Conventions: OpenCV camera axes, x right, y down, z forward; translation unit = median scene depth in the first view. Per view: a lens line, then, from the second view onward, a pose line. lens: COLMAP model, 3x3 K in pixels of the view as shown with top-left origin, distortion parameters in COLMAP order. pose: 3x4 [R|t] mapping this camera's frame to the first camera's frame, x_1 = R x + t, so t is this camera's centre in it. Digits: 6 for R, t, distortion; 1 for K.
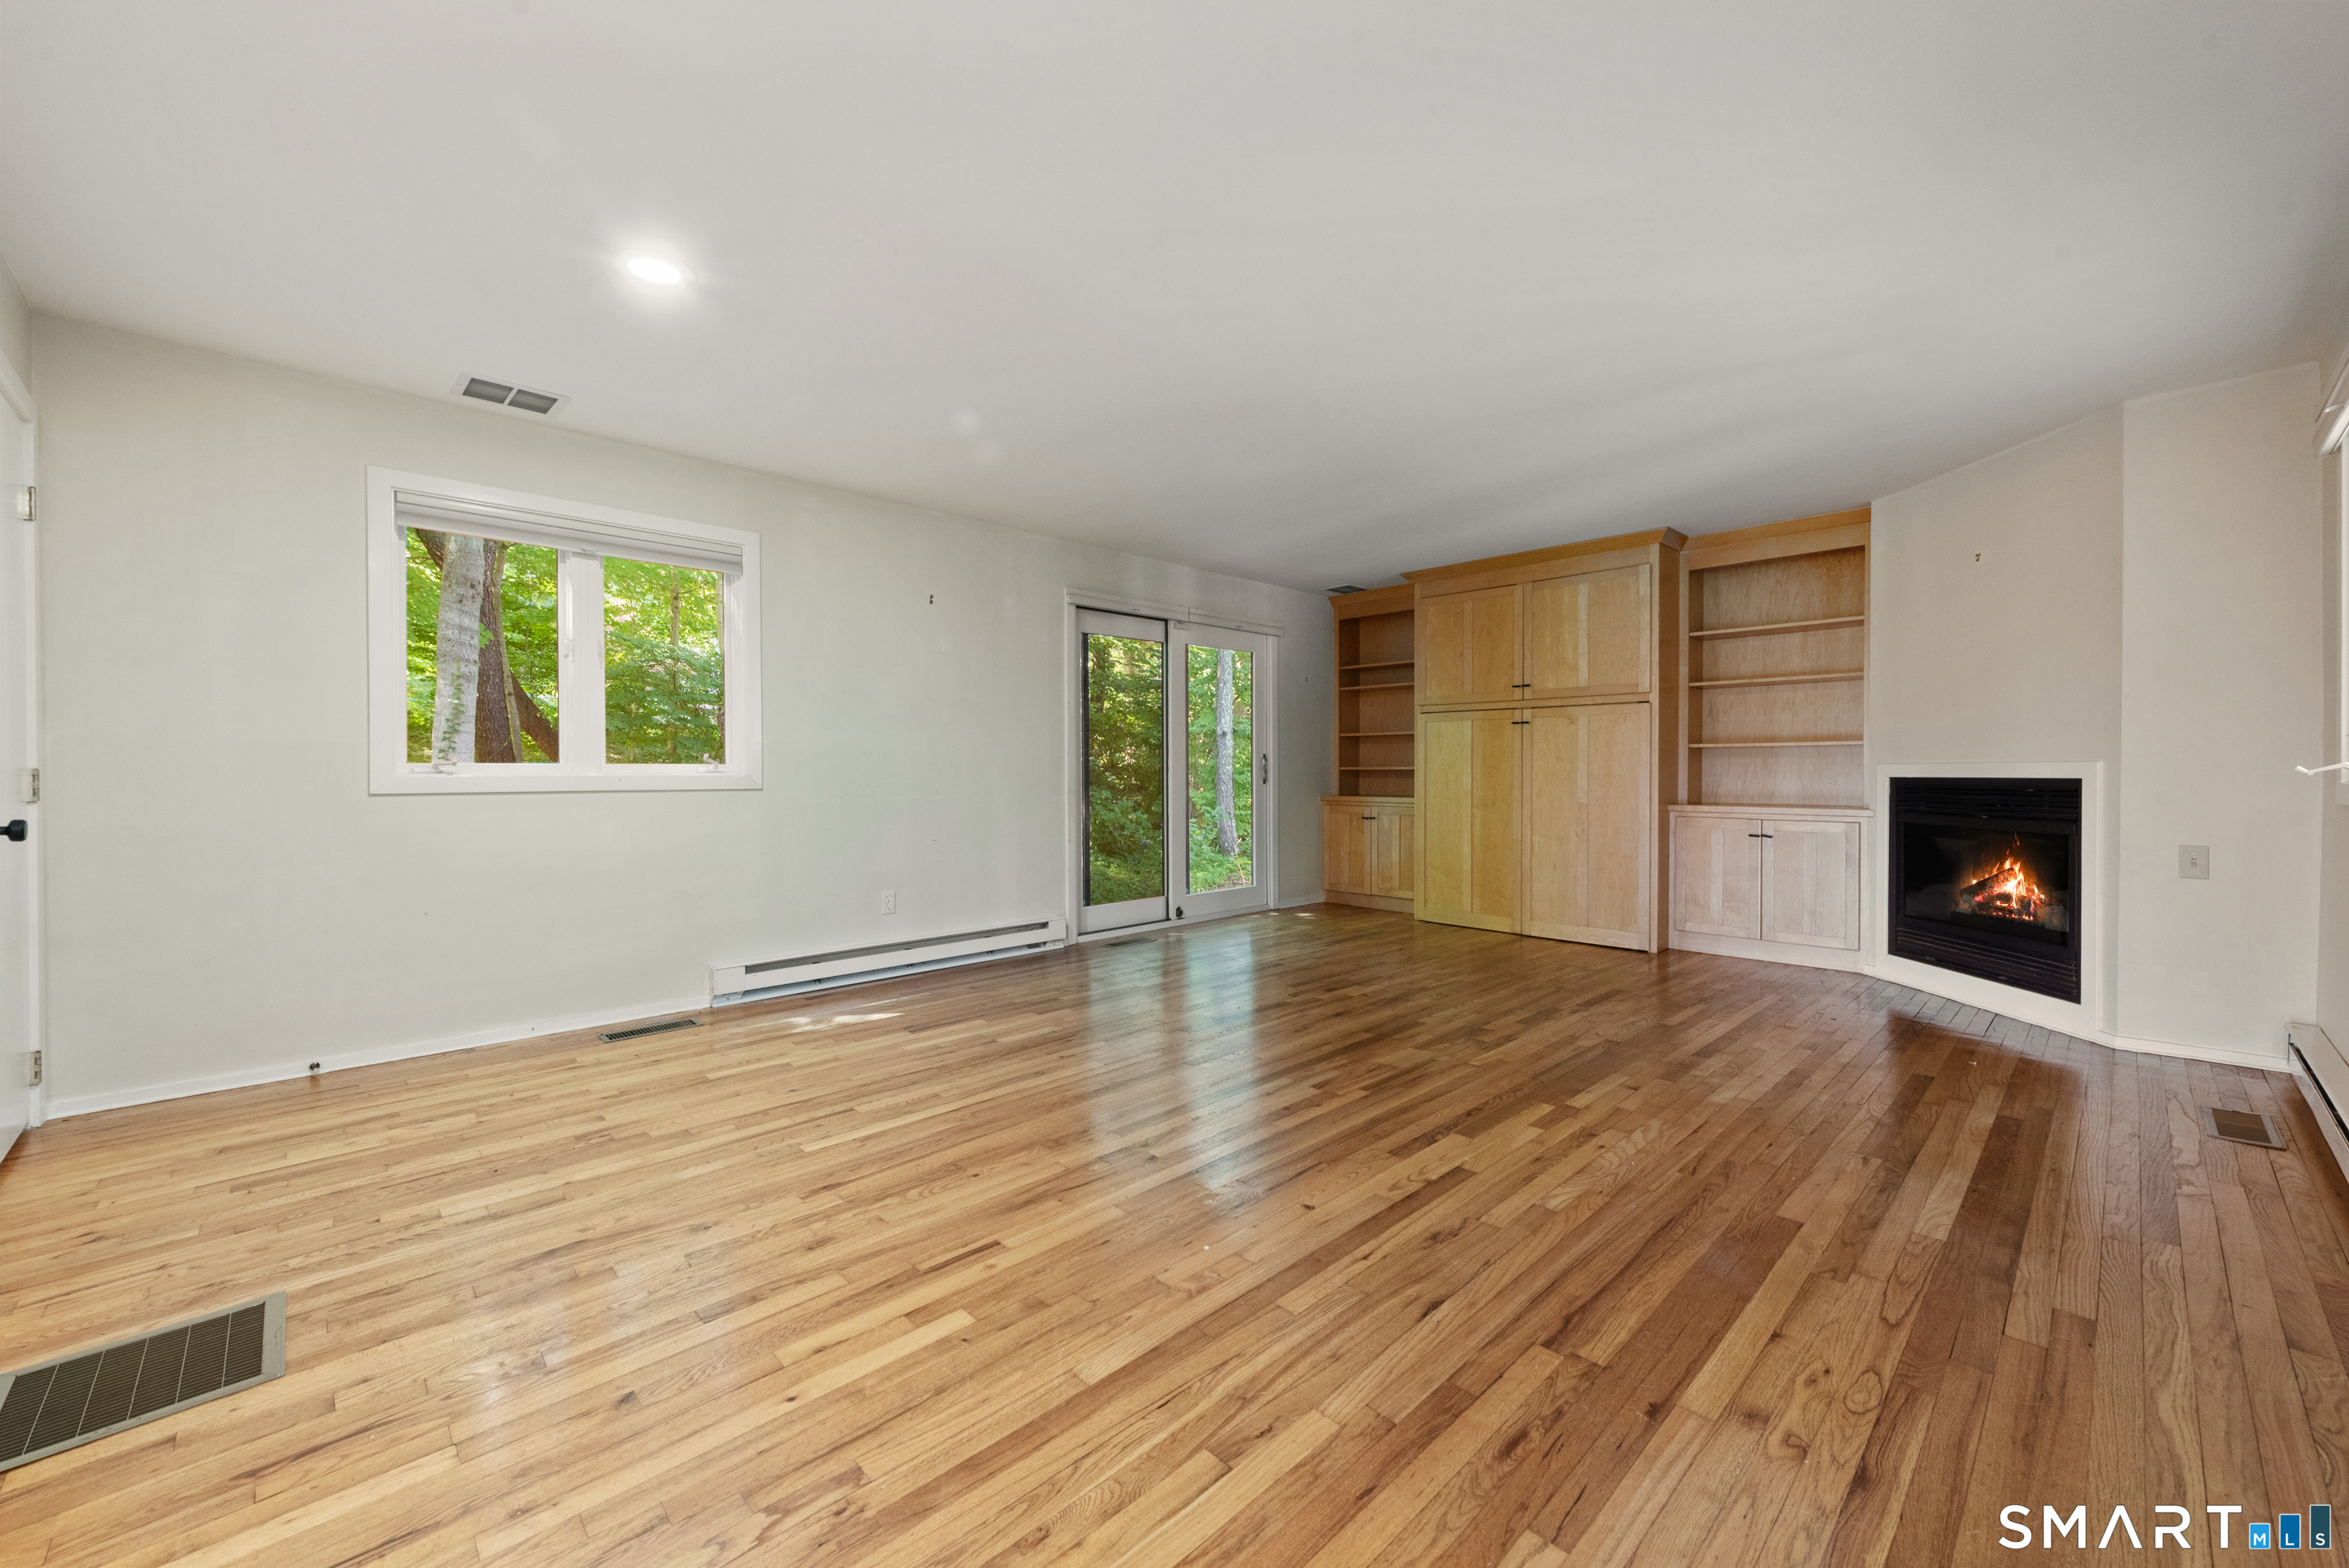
lens RADIAL K [[920.5, 0, 1196.9], [0, 920.5, 766.1], [0, 0, 1]] dist [0.013289, -0.000366]
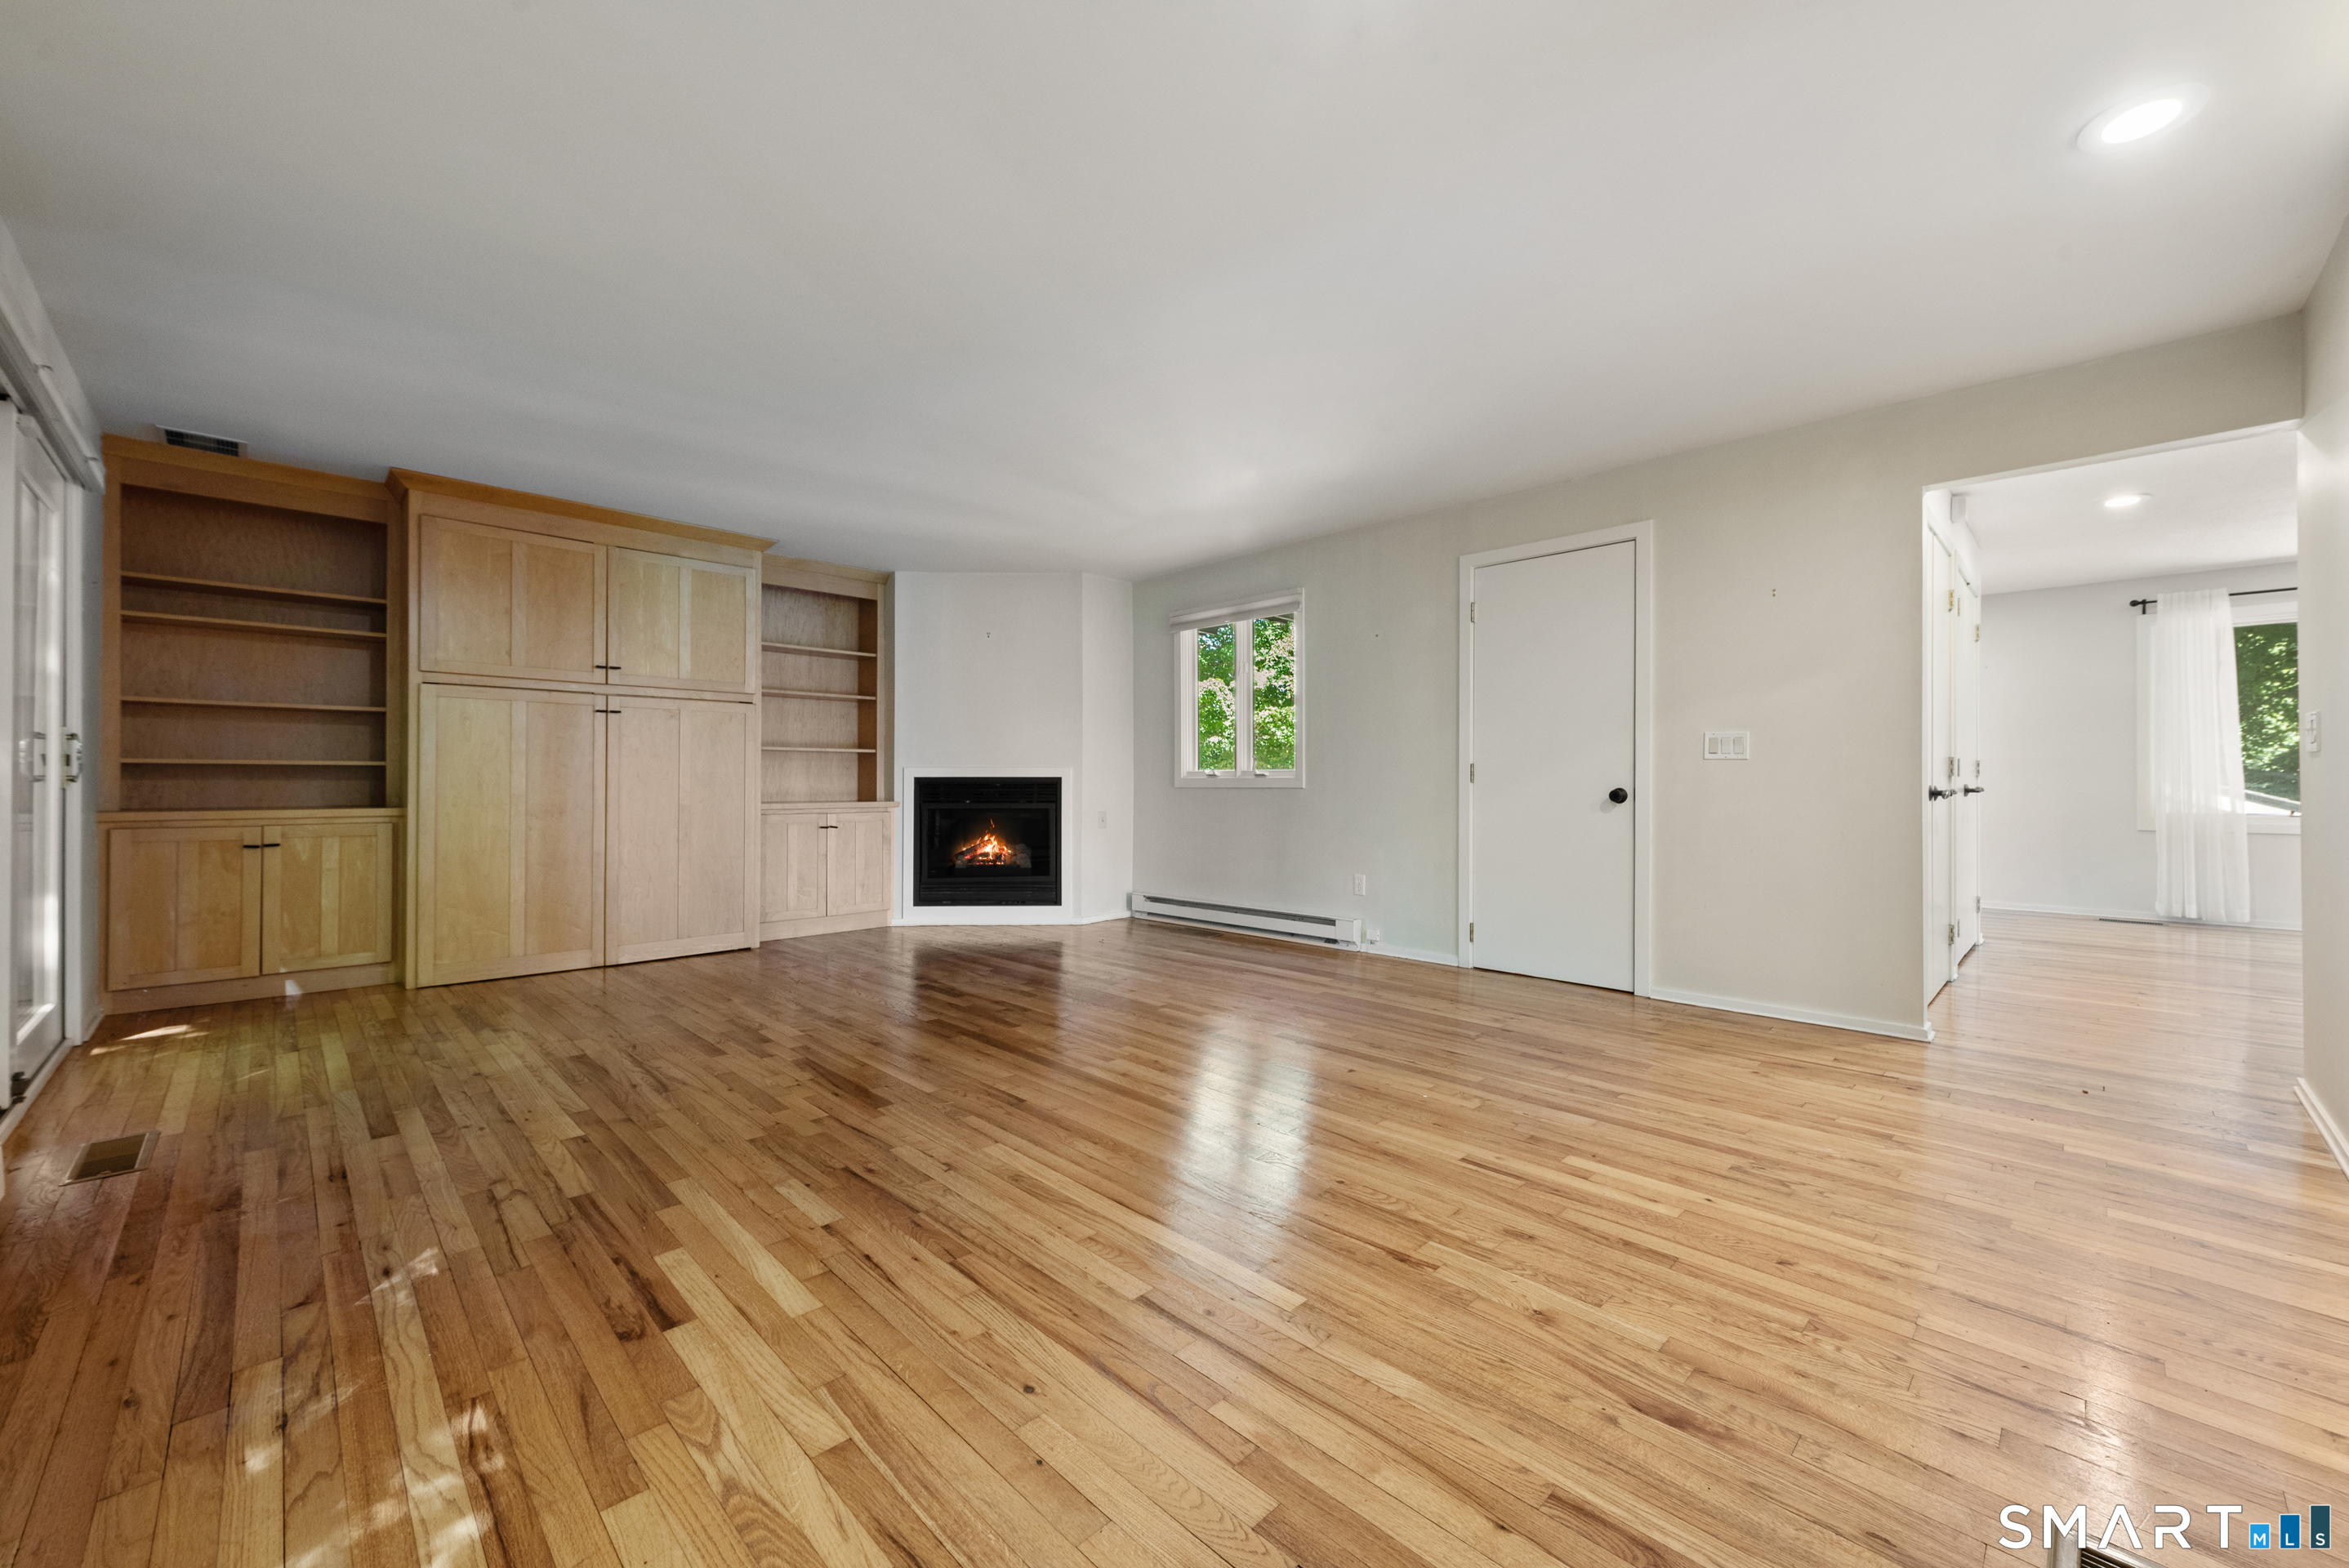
lens RADIAL K [[920.5, 0, 1187.2], [0, 920.5, 784.8], [0, 0, 1]] dist [0.013289, -0.000366]
pose [[-0.016454, -0.001064, 0.999864, -0.760877], [-0.004765, 0.999988, 0.000985, 0.023583], [-0.999853, -0.004749, -0.016459, 0.757136]]
